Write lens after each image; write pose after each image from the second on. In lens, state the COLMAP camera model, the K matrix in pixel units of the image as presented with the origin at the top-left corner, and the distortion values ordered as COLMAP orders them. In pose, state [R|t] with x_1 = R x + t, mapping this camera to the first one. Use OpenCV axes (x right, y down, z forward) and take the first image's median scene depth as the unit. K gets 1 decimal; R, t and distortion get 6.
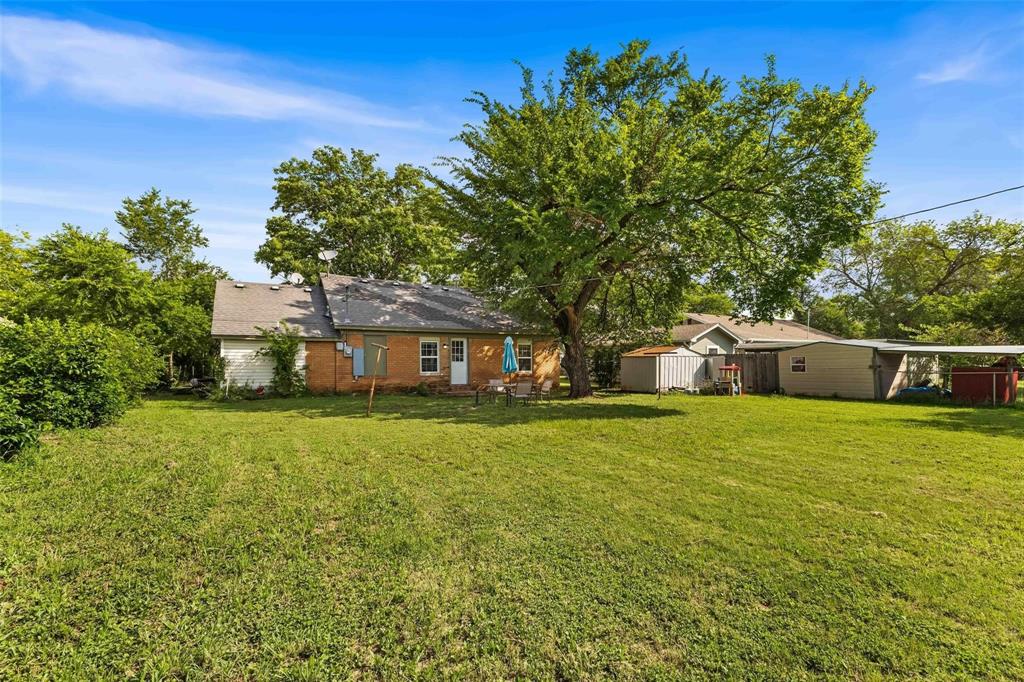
lens RADIAL K [[446.1, 0, 514.4], [0, 446.1, 346.0], [0, 0, 1]] dist [0.030305, 0.000260]
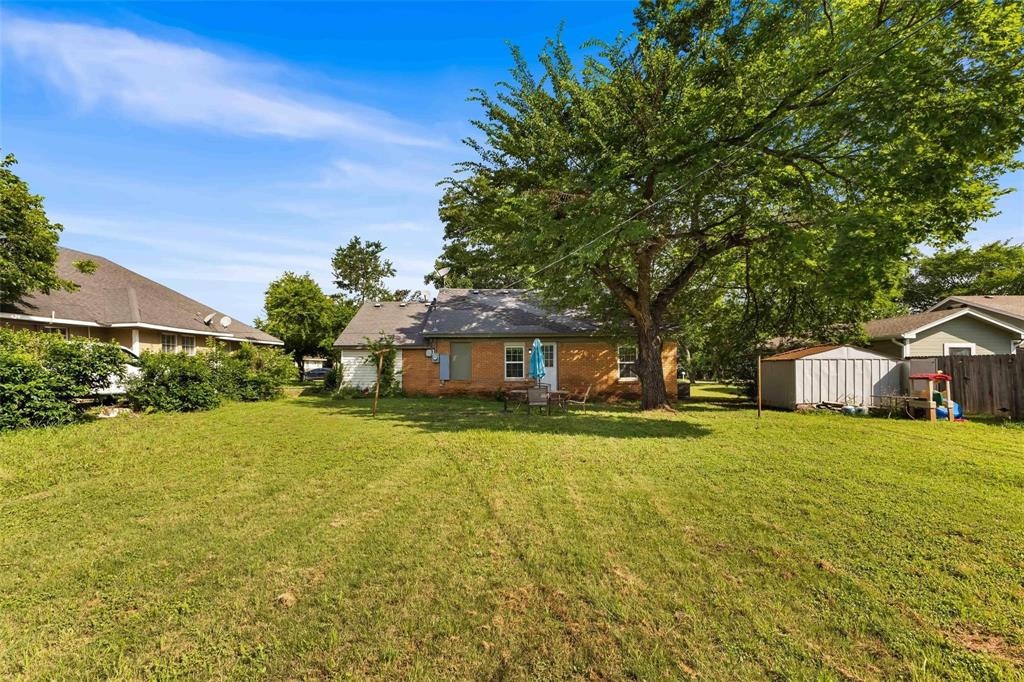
lens RADIAL K [[446.1, 0, 512.9], [0, 446.1, 344.1], [0, 0, 1]] dist [0.030305, 0.000260]
pose [[0.862328, -0.028096, -0.505571, 0.305109], [0.017321, 0.999512, -0.026004, 0.009416], [0.506055, 0.013667, 0.862393, 0.137984]]
